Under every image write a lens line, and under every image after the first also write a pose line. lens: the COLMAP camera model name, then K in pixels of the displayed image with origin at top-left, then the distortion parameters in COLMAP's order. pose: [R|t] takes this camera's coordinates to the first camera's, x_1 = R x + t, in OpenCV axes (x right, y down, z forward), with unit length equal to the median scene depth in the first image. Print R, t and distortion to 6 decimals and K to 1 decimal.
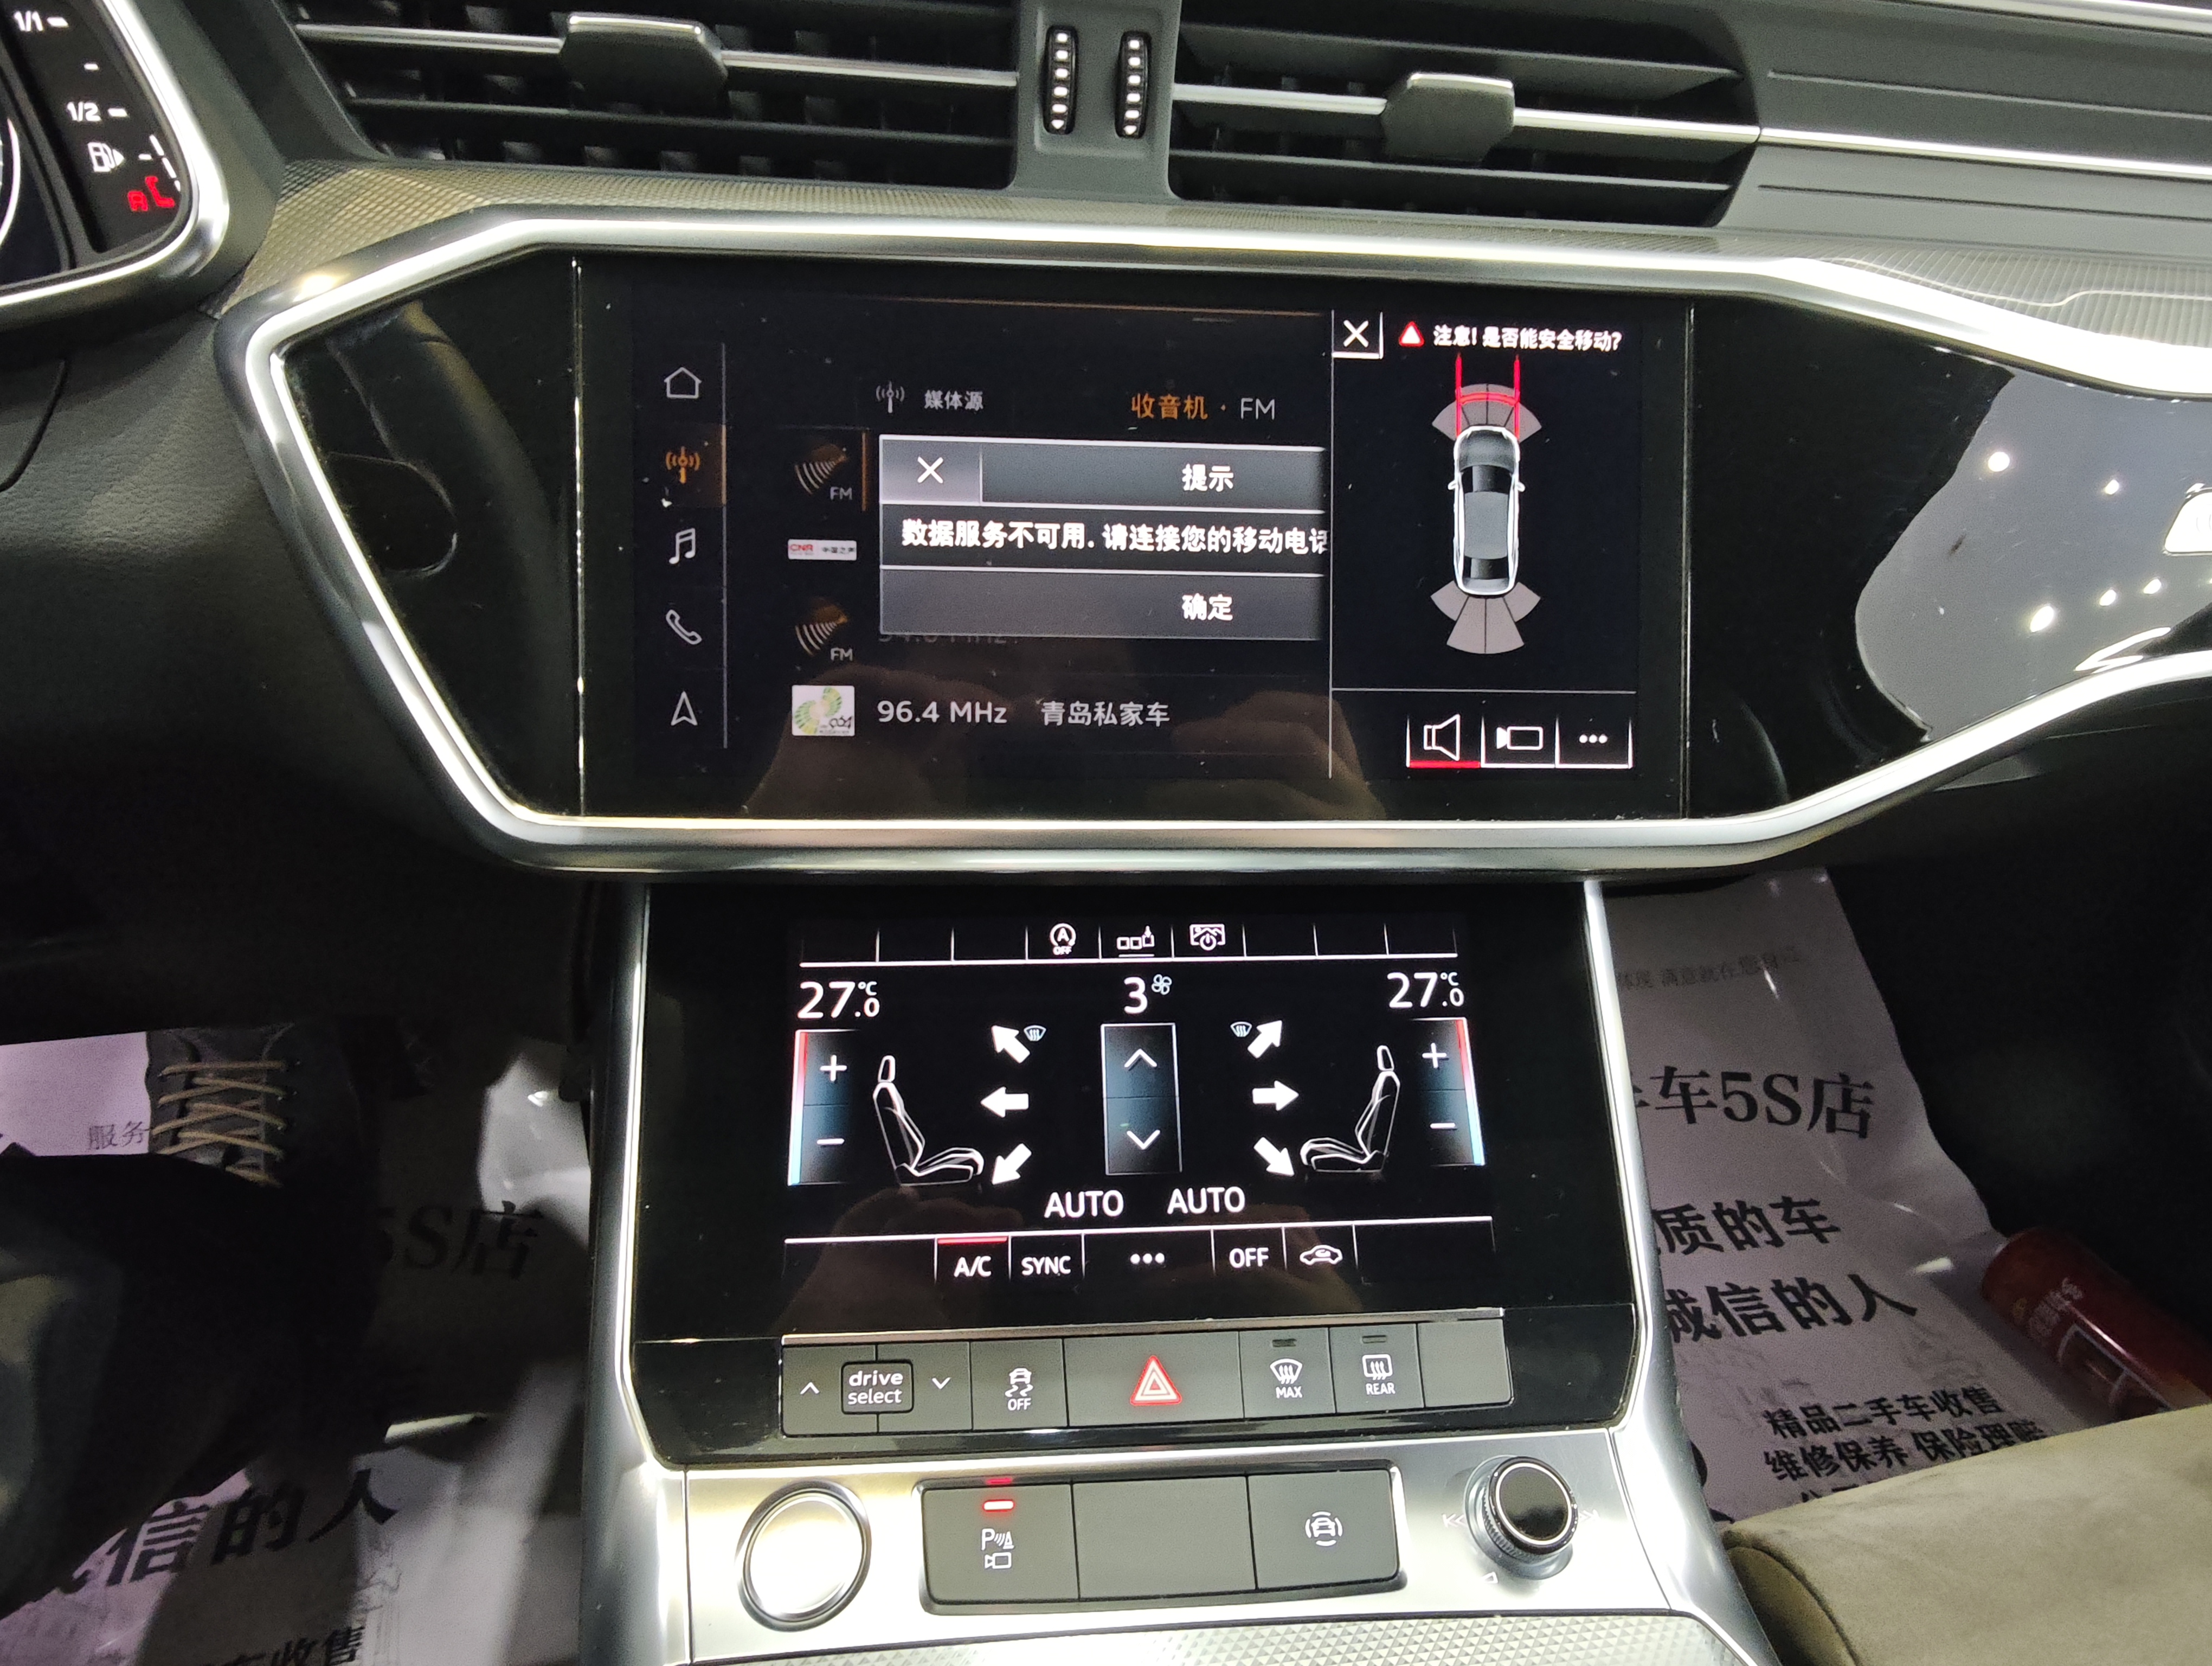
lens RADIAL K [[1193.1, 0, 1106.0], [0, 1193.1, 833.0], [0, 0, 1]] dist [-0.000898, 0.001444]
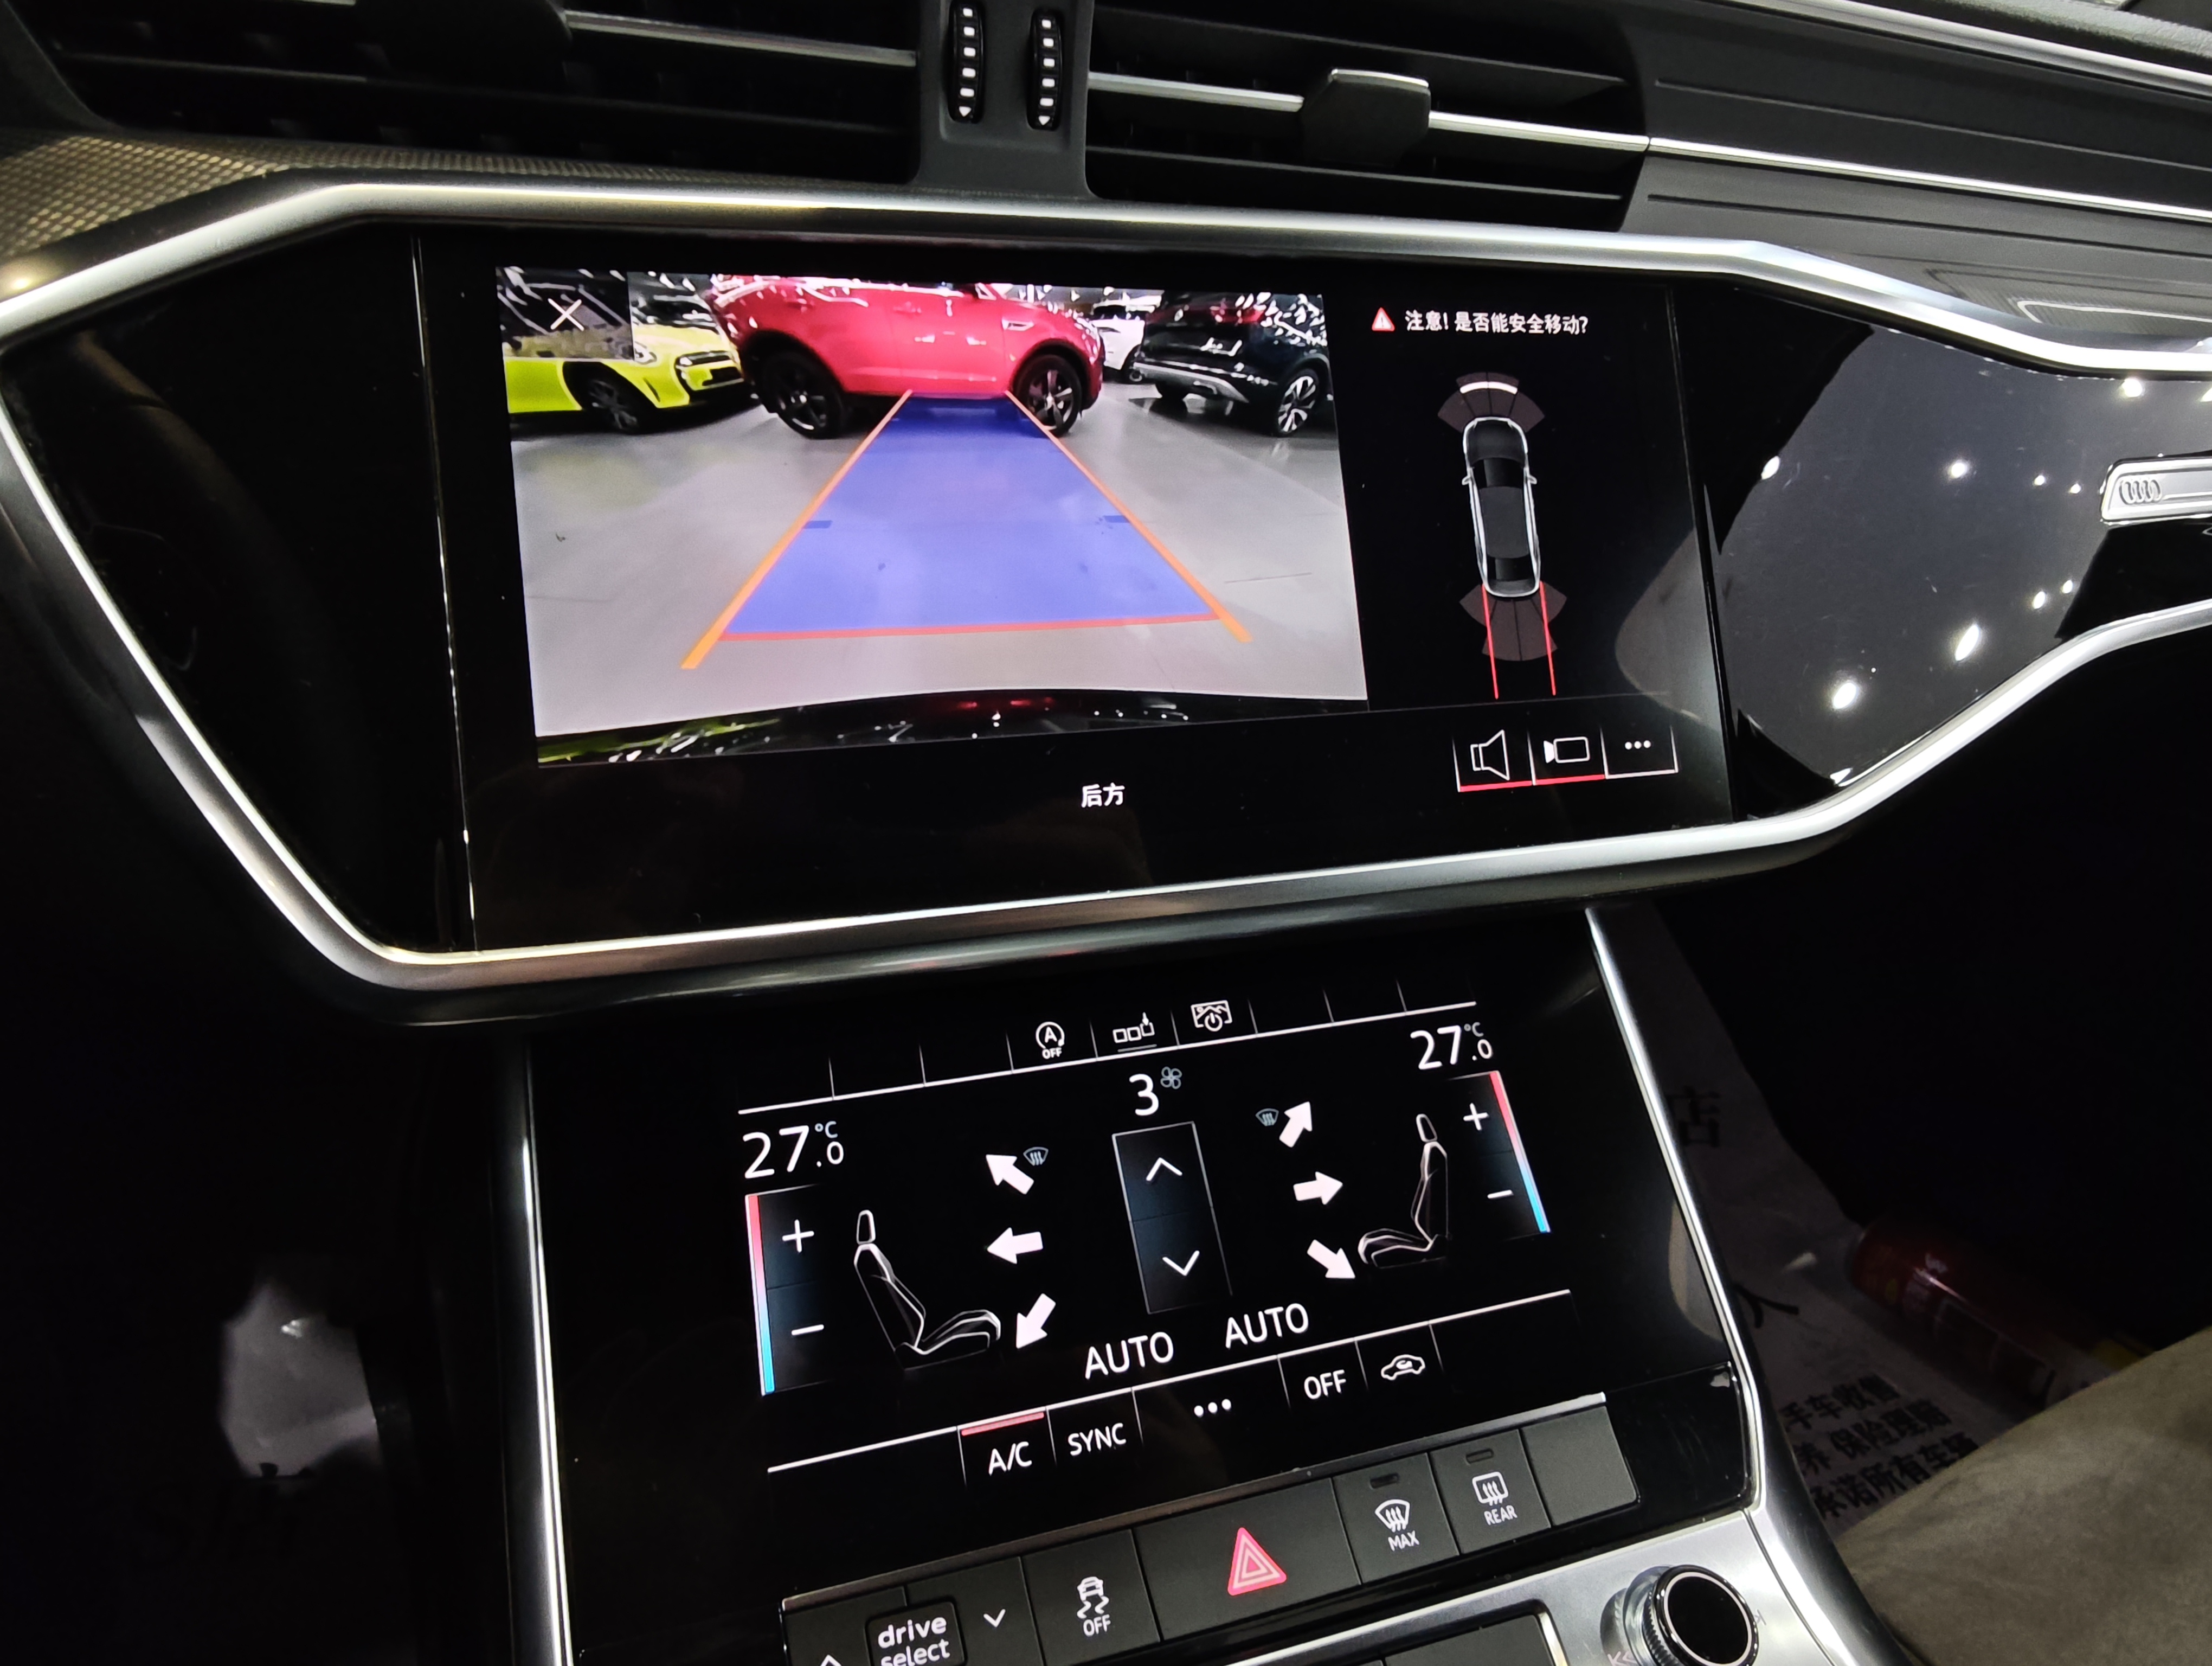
lens RADIAL K [[1207.2, 0, 1102.2], [0, 1207.2, 844.2], [0, 0, 1]] dist [0.005722, 0.001165]
pose [[0.978008, -0.096747, 0.184773, -0.153786], [0.109781, 0.992043, -0.061638, 0.008136], [-0.177340, 0.080567, 0.980846, 0.145585]]
